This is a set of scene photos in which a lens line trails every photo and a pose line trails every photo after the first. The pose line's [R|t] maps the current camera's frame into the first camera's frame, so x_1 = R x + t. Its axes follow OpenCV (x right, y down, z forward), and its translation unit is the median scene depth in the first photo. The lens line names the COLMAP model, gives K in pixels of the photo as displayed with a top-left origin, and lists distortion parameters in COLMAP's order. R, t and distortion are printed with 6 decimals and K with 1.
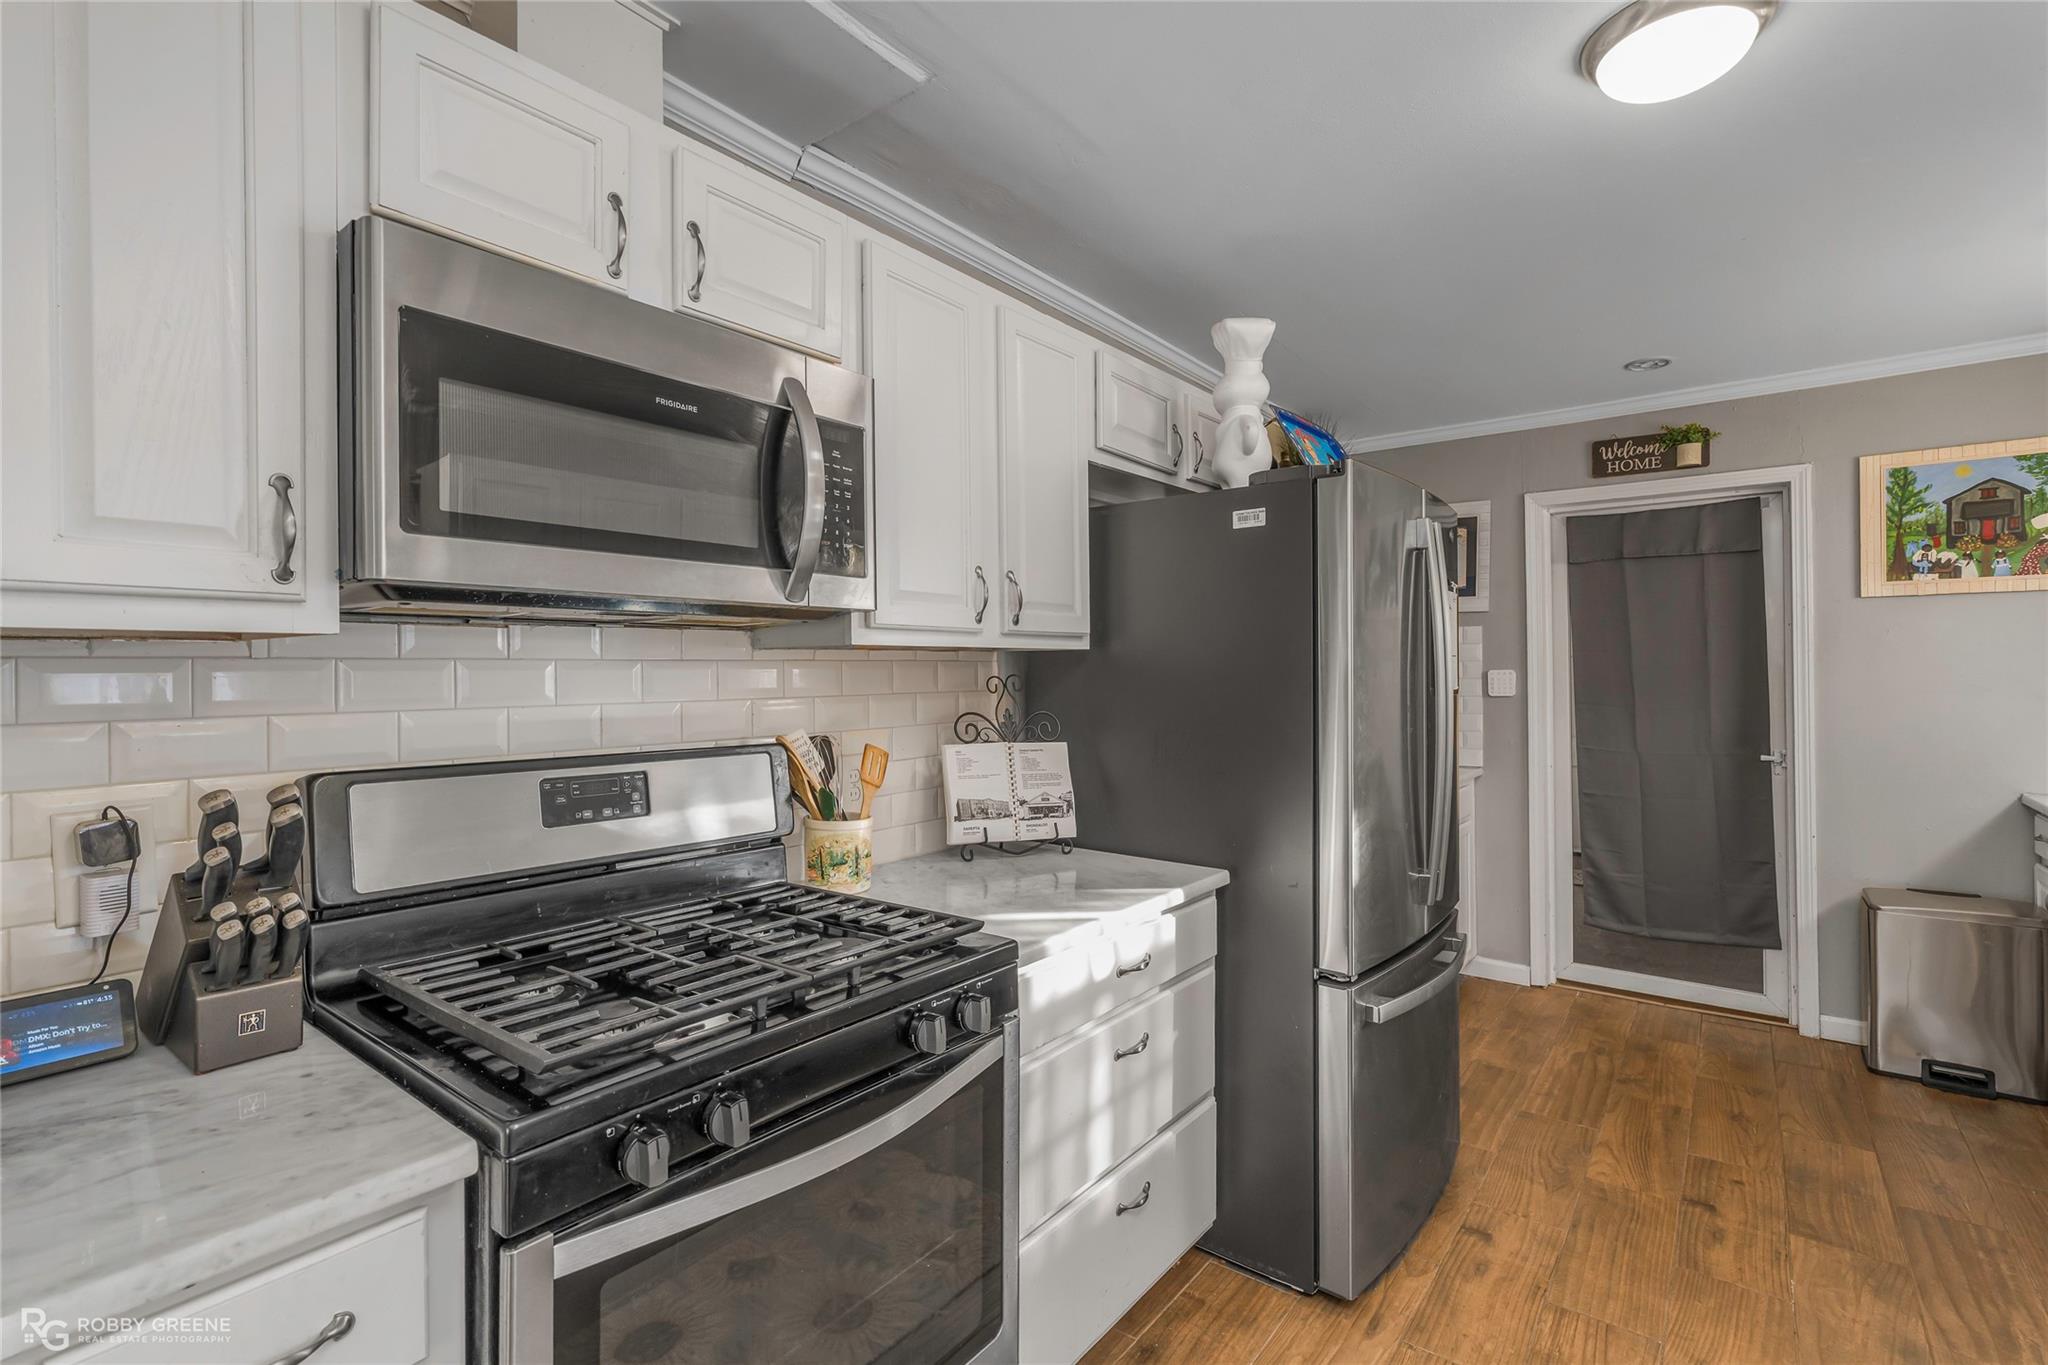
lens RADIAL K [[926.6, 0, 1024.0], [0, 926.6, 682.5], [0, 0, 1]] dist [0.000218, 0.000063]
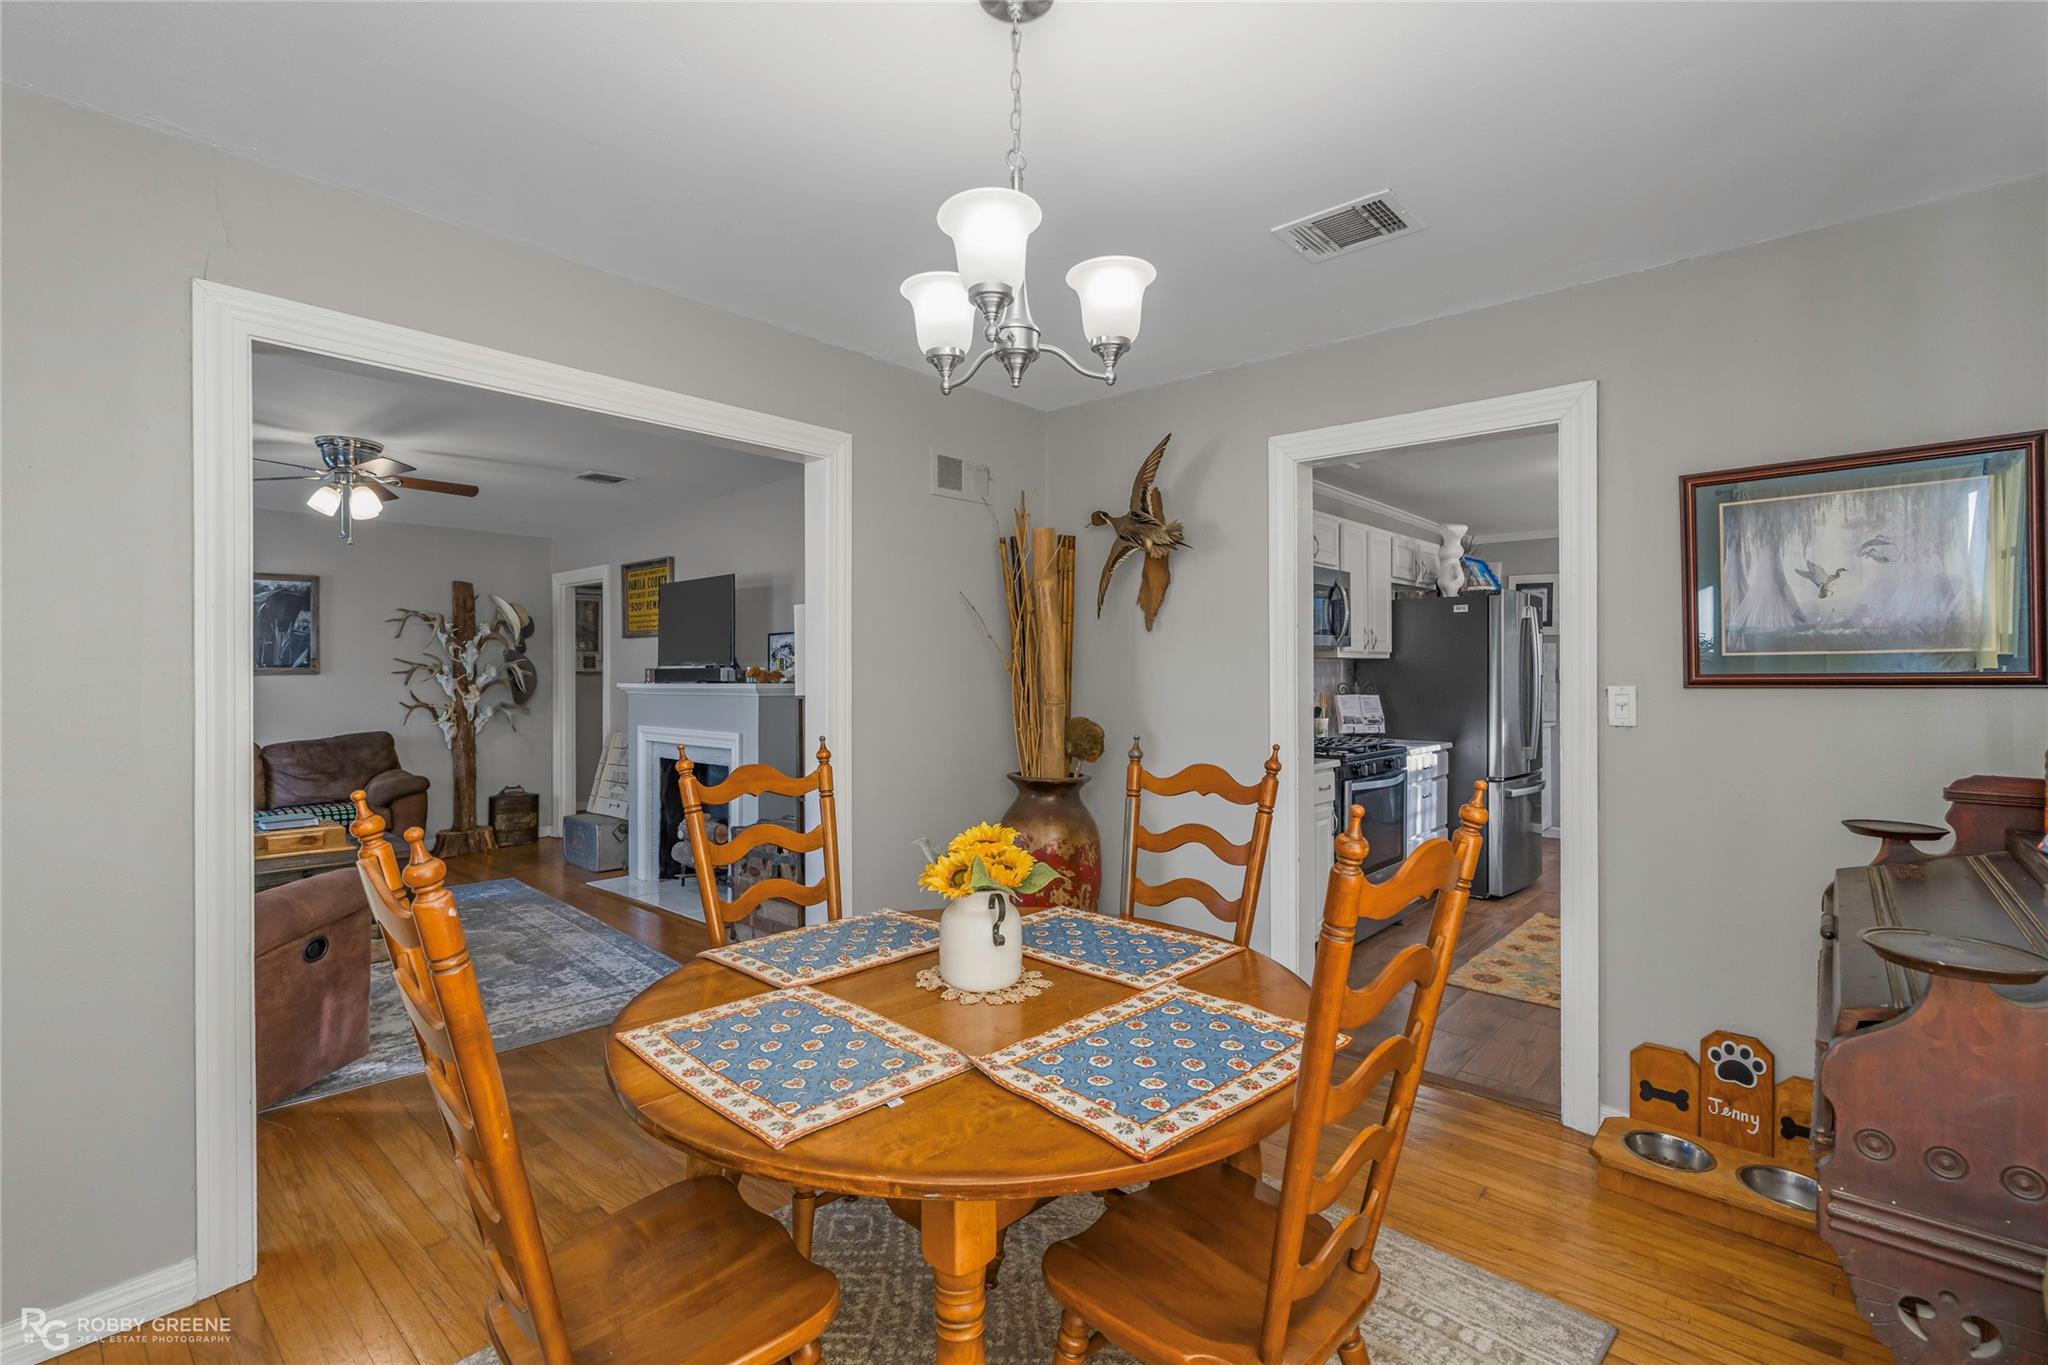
lens RADIAL K [[926.6, 0, 1024.0], [0, 926.6, 682.5], [0, 0, 1]] dist [0.000218, 0.000063]
pose [[0.997514, 0.004585, -0.070319, -0.752225], [-0.004494, 0.999989, 0.001446, 0.031127], [0.070325, -0.001126, 0.997523, -1.591373]]
